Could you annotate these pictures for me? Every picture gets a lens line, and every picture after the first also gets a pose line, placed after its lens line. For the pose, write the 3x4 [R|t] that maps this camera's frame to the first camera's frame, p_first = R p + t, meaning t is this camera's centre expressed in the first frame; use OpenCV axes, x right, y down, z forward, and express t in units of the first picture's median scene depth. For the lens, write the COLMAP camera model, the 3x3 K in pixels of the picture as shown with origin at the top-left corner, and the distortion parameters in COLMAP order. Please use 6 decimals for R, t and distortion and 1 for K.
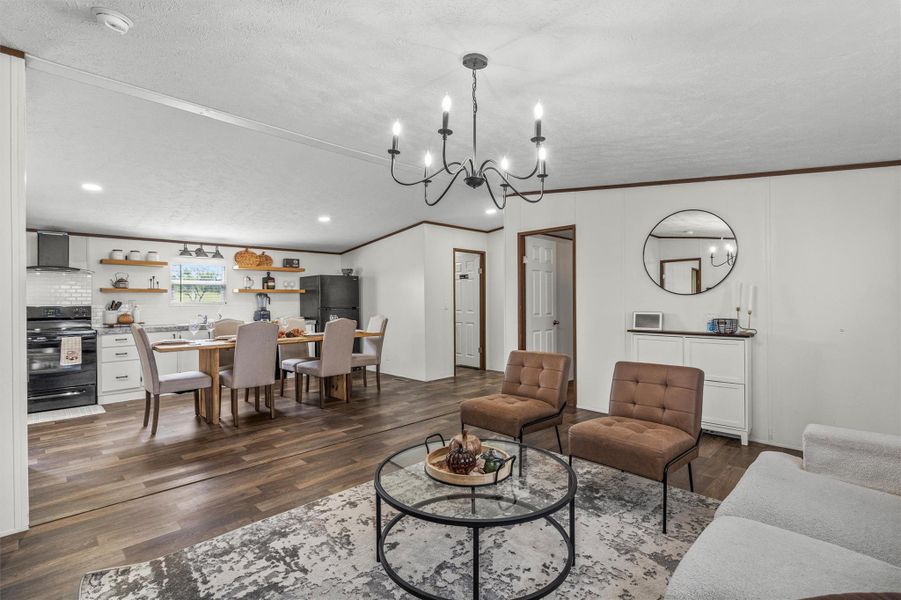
lens RADIAL K [[419.3, 0, 443.7], [0, 419.3, 298.6], [0, 0, 1]] dist [-0.000317, 0.000115]
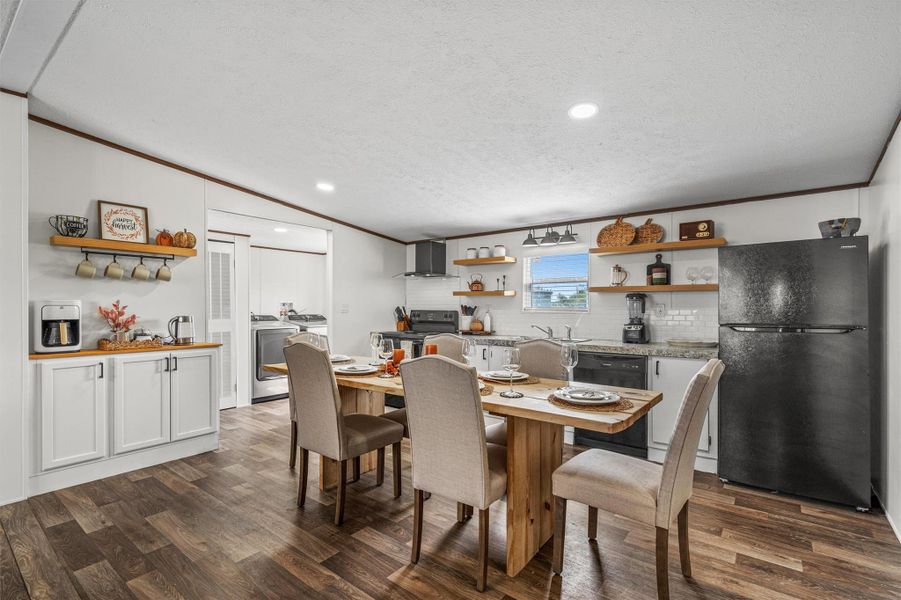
lens RADIAL K [[419.1, 0, 446.2], [0, 419.1, 306.6], [0, 0, 1]] dist [-0.000652, 0.000355]
pose [[0.140301, 0.007726, -0.990079, 0.111014], [0.001120, 0.999968, 0.007962, 0.001170], [0.990108, -0.002226, 0.140288, 0.821813]]
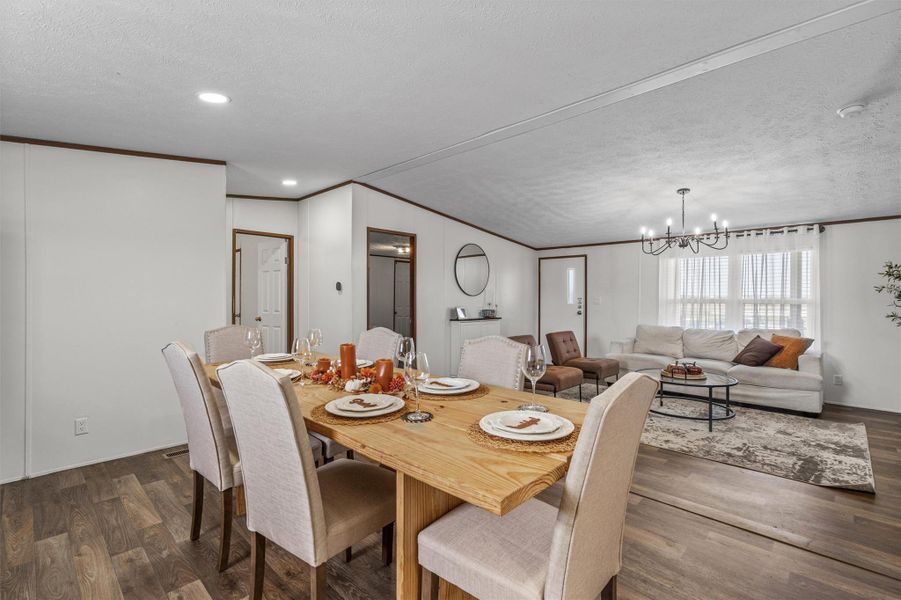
lens RADIAL K [[419.3, 0, 443.7], [0, 419.3, 298.6], [0, 0, 1]] dist [-0.000317, 0.000115]
pose [[-0.037933, 0.002854, 0.999276, -0.713266], [-0.007120, 0.999970, -0.003126, 0.005425], [-0.999255, -0.007233, -0.037911, 0.801398]]
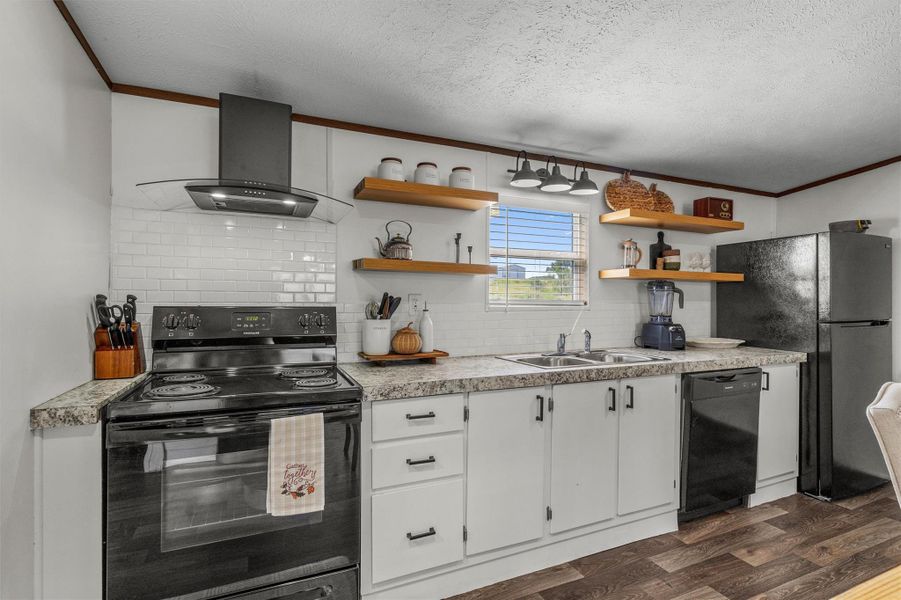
lens RADIAL K [[419.3, 0, 443.7], [0, 419.3, 298.6], [0, 0, 1]] dist [-0.000317, 0.000115]
pose [[0.936298, 0.008035, -0.351113, -0.602957], [-0.010051, 0.999942, -0.003921, 0.010754], [0.351062, 0.007200, 0.936325, 0.664914]]
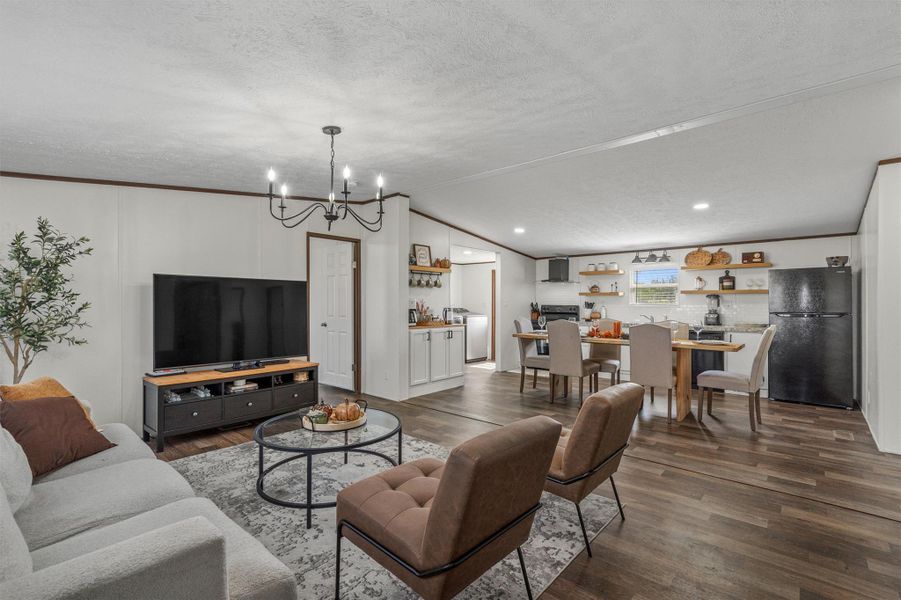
lens RADIAL K [[407.8, 0, 450.5], [0, 407.8, 300.0], [0, 0, 1]] dist [-0.001568, -0.000244]
pose [[0.087293, 0.001600, -0.996181, 0.495228], [-0.000499, 0.999999, 0.001562, -0.002128], [0.996183, 0.000361, 0.087293, 0.434226]]
